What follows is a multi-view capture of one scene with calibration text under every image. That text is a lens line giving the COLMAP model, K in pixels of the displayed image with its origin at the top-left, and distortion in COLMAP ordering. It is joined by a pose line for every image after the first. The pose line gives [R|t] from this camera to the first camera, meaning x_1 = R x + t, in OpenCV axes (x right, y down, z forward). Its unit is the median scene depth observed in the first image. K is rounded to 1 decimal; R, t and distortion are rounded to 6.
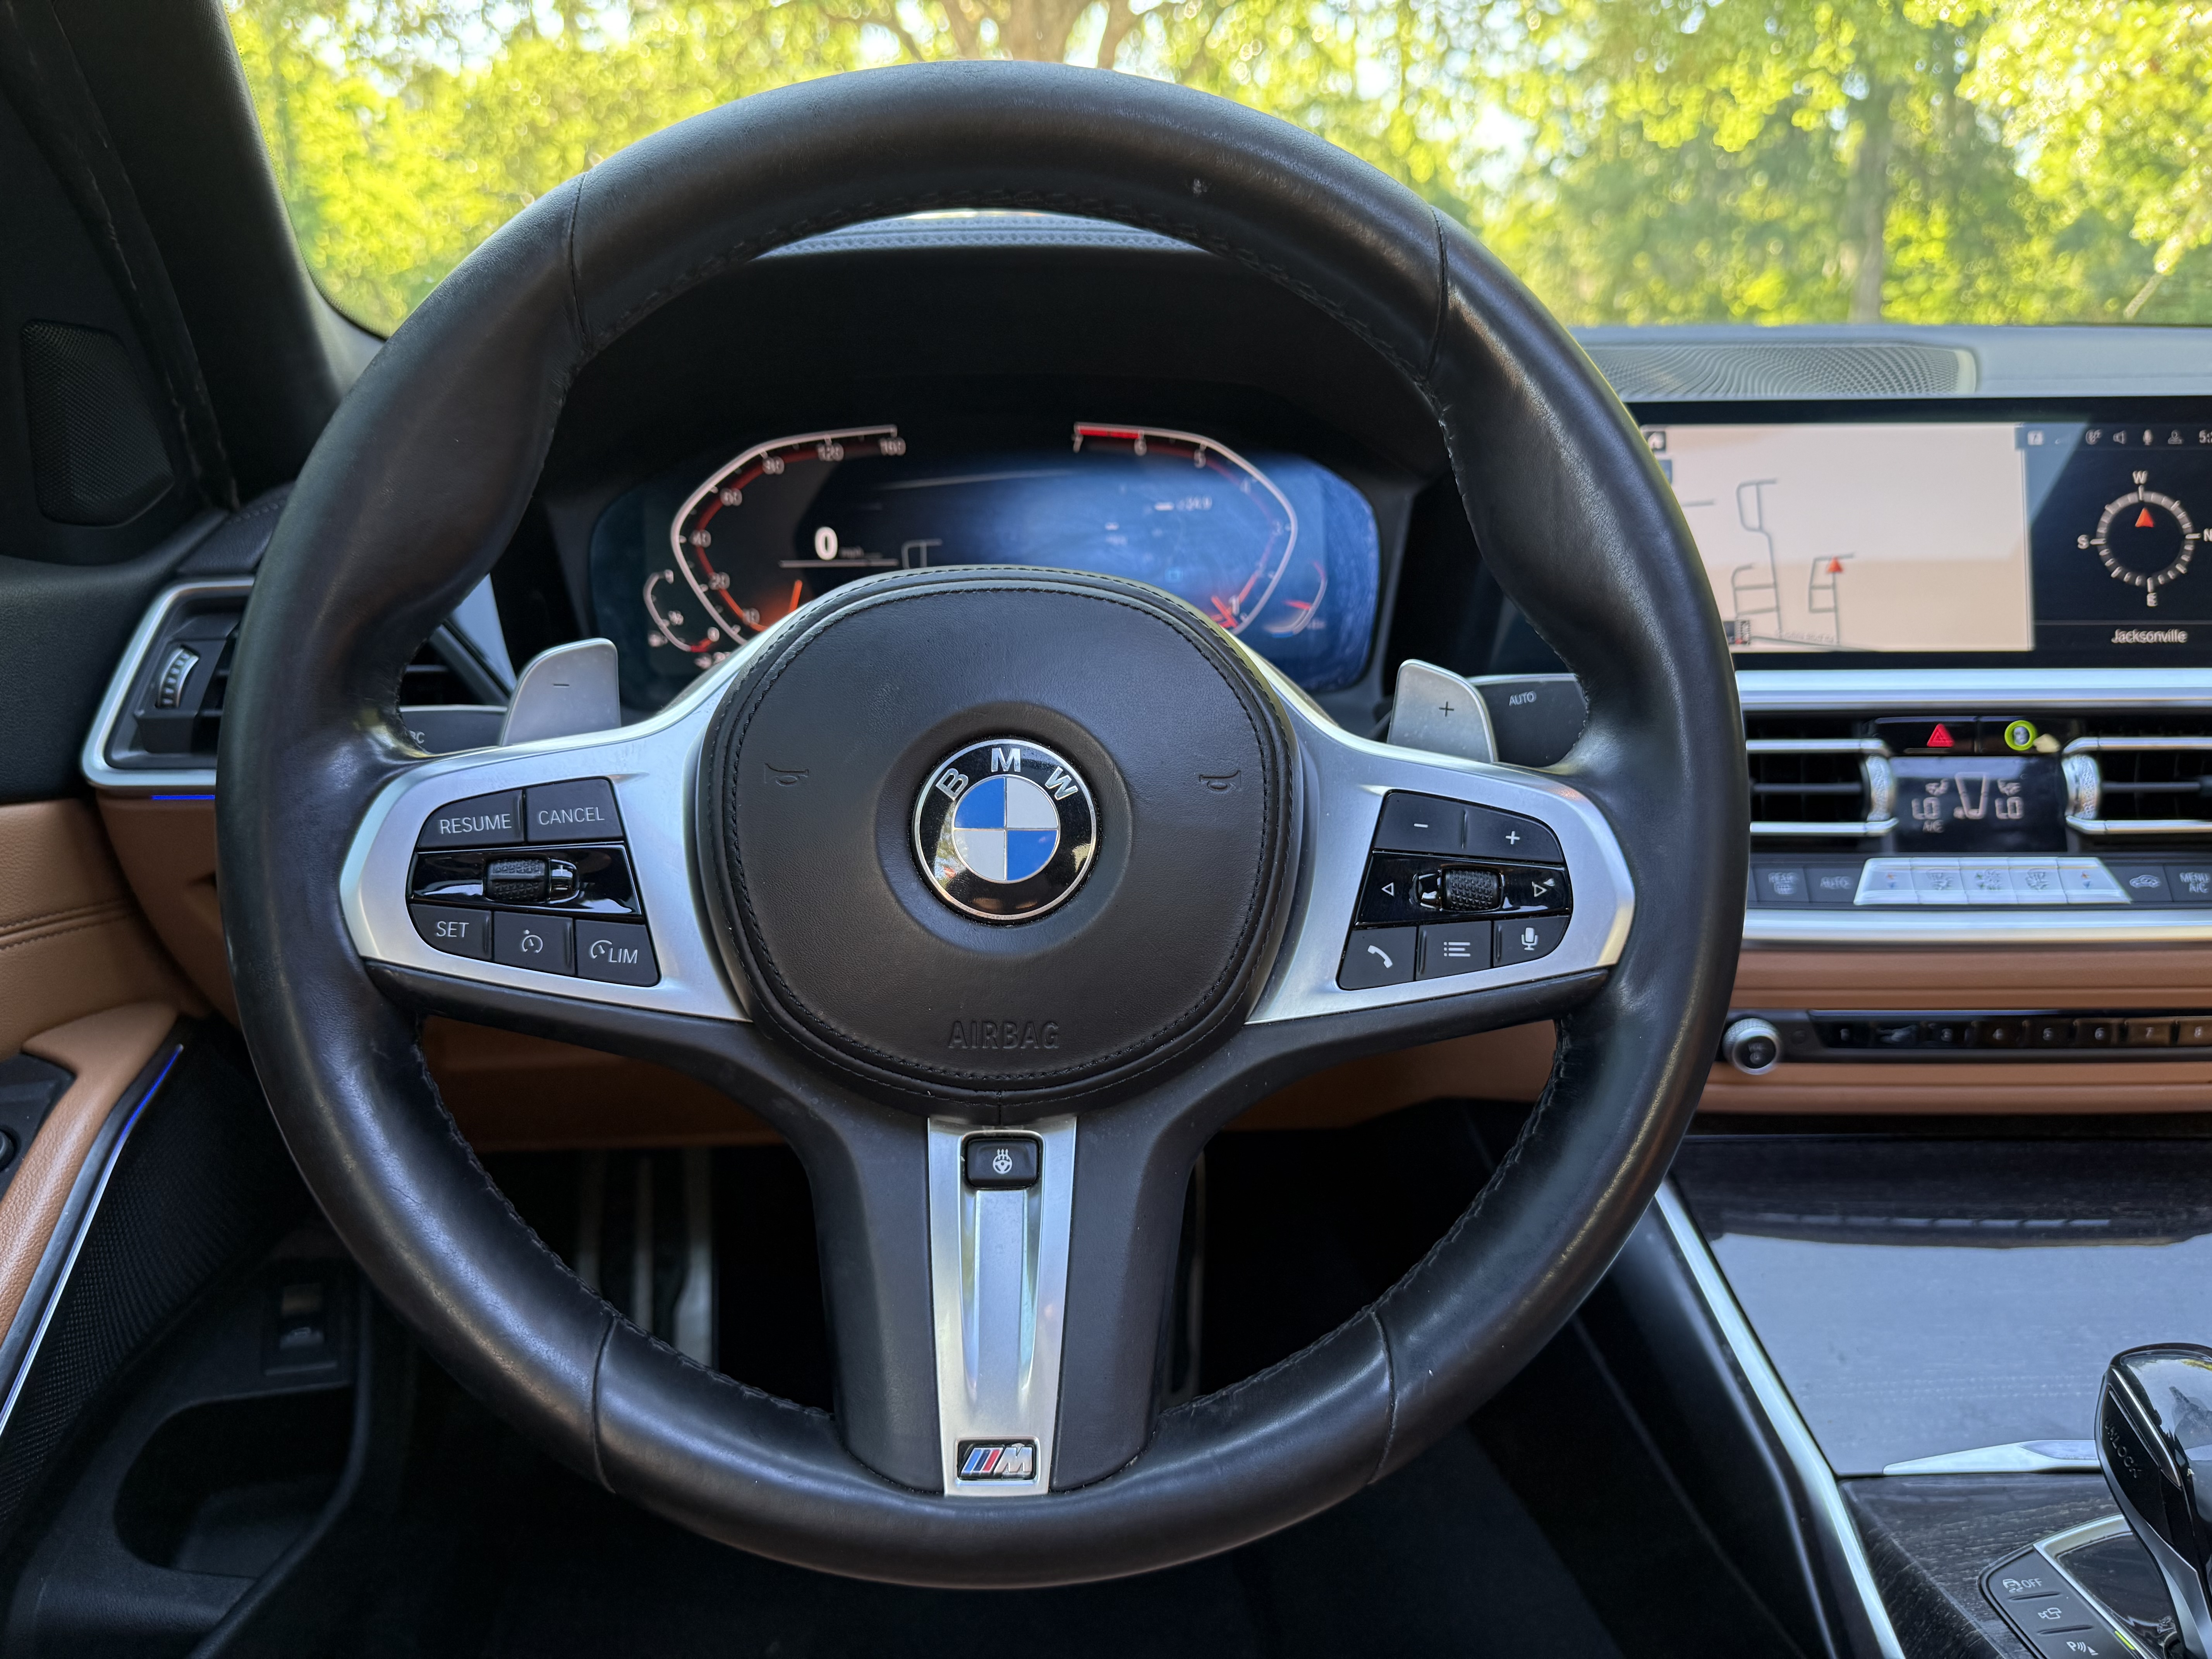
lens RADIAL K [[1584.7, 0, 1106.6], [0, 1584.7, 838.8], [0, 0, 1]] dist [0.027025, -0.062358]
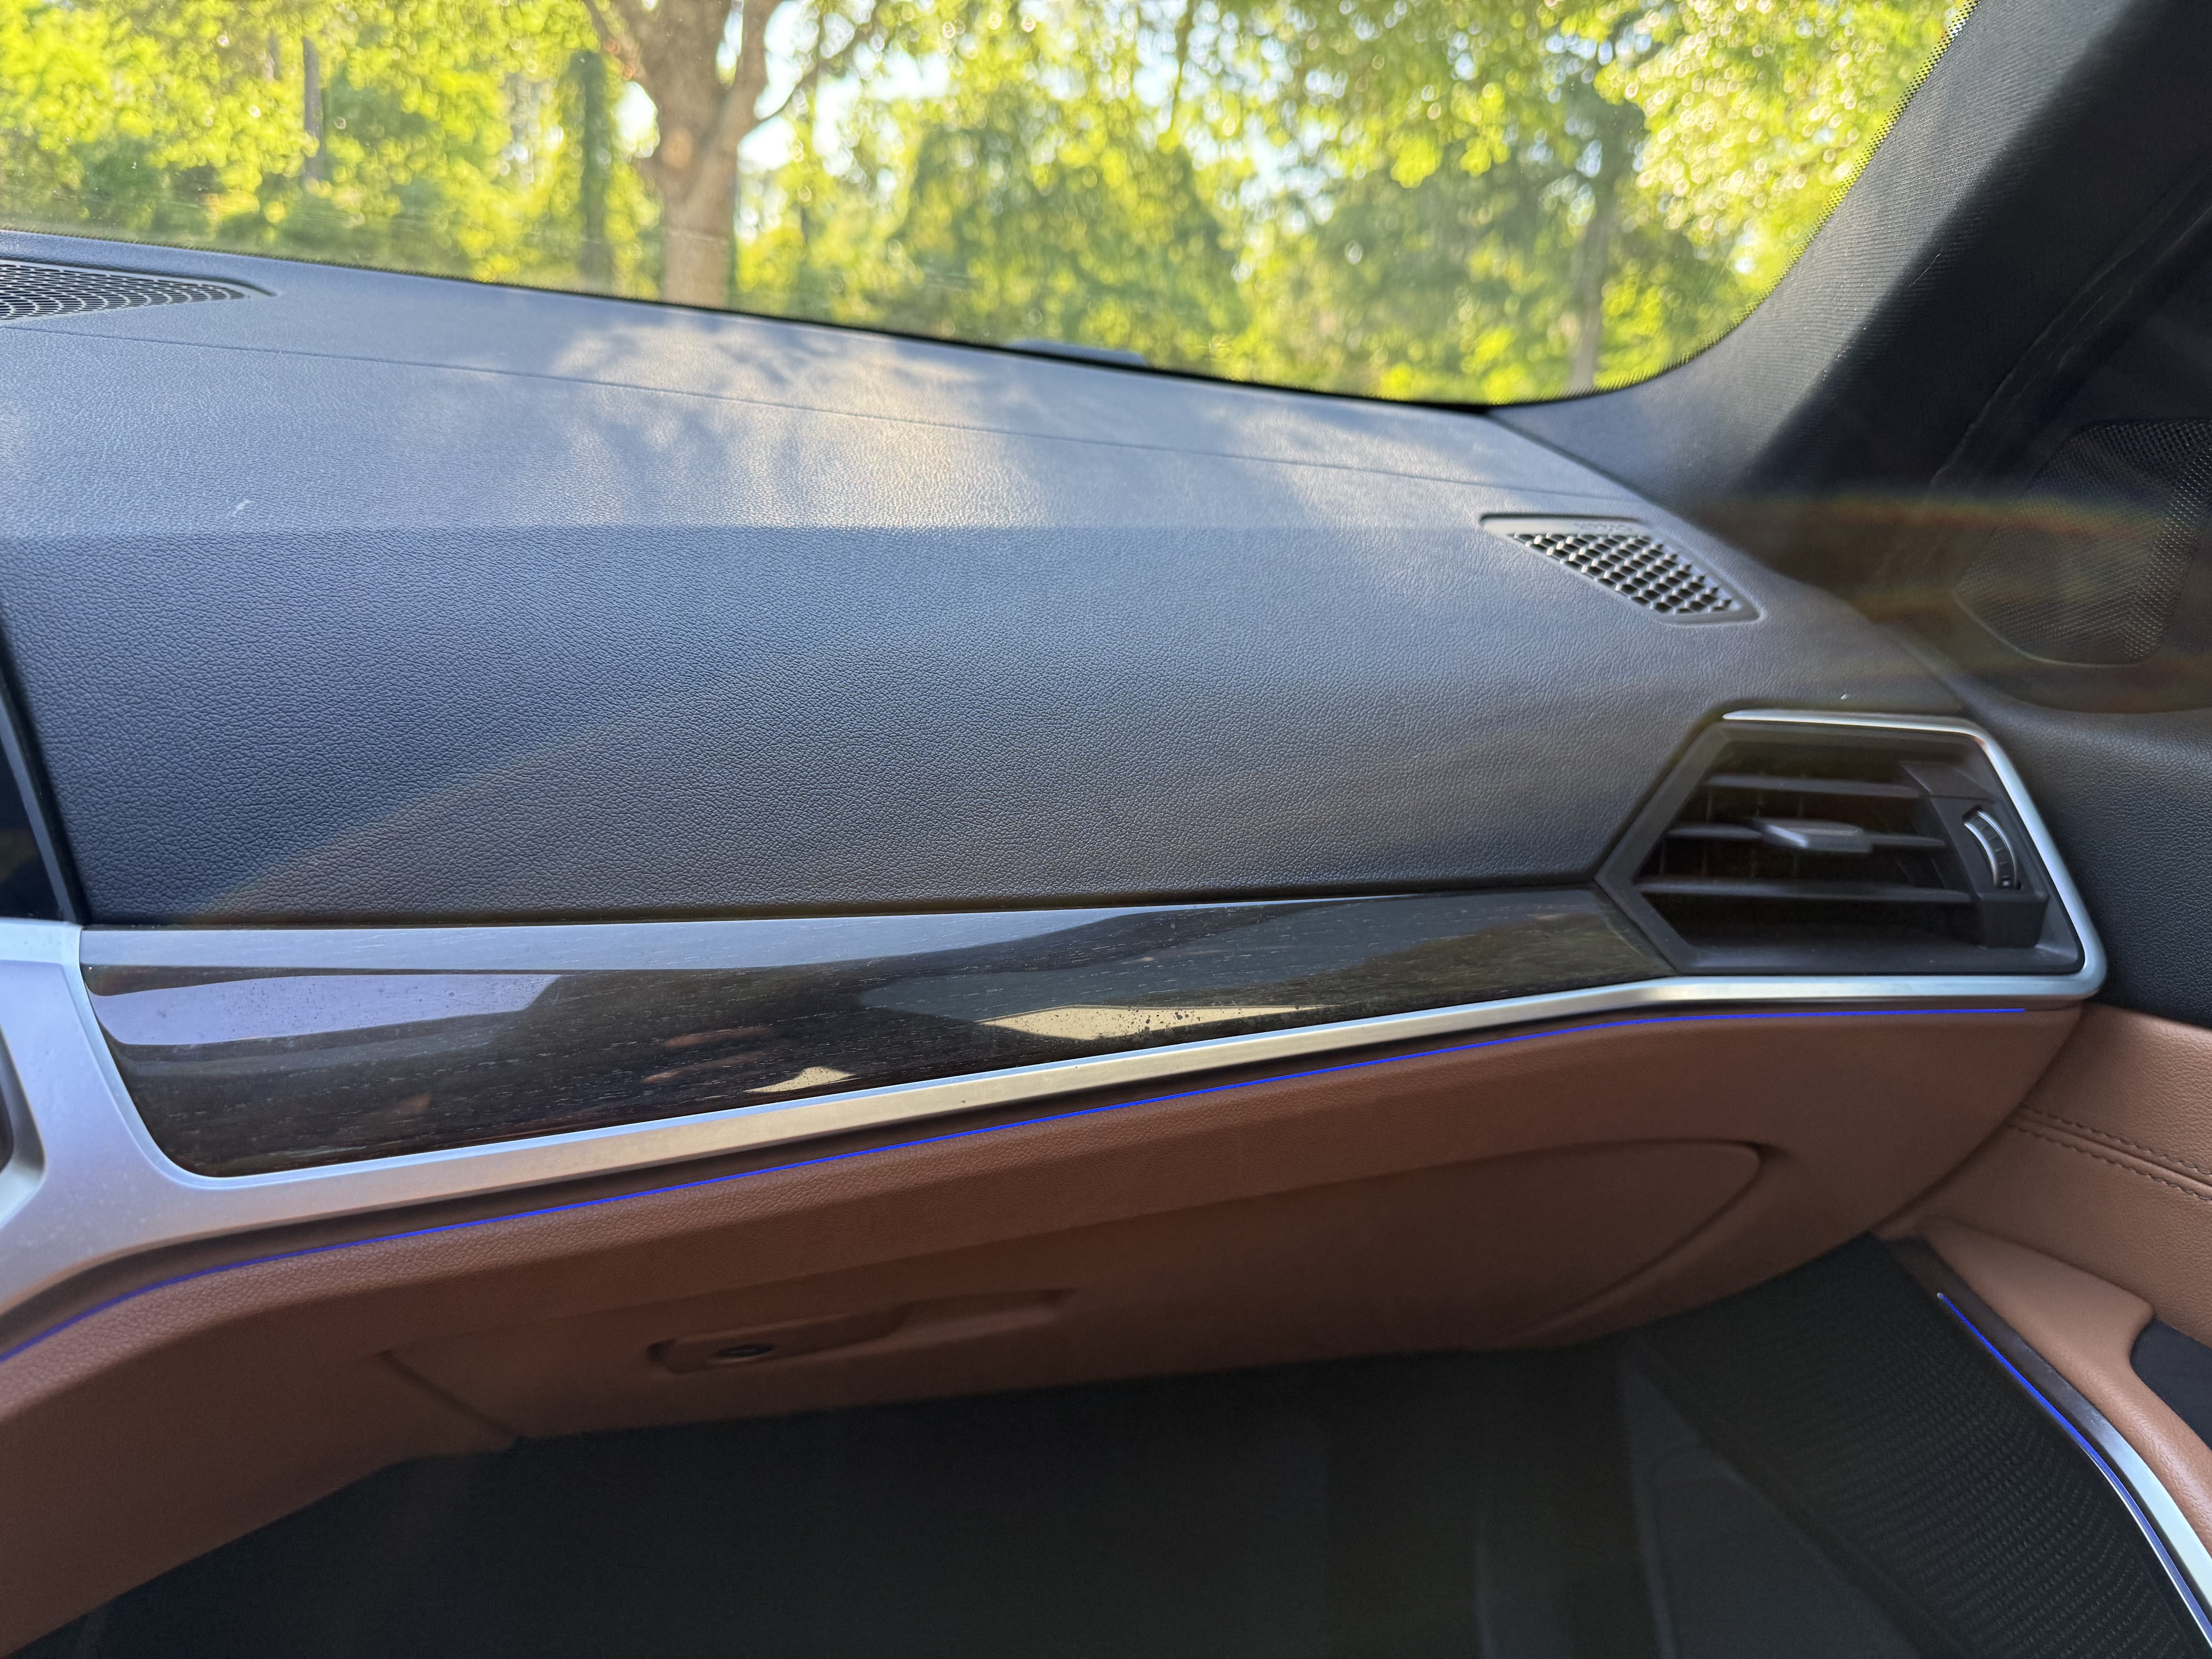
lens RADIAL K [[1584.7, 0, 1106.6], [0, 1584.7, 838.8], [0, 0, 1]] dist [0.027025, -0.062358]
pose [[0.983940, 0.074329, 0.162285, 1.091942], [-0.075195, 0.997168, -0.000808, -0.160473], [-0.161885, -0.011408, 0.986744, 0.431887]]
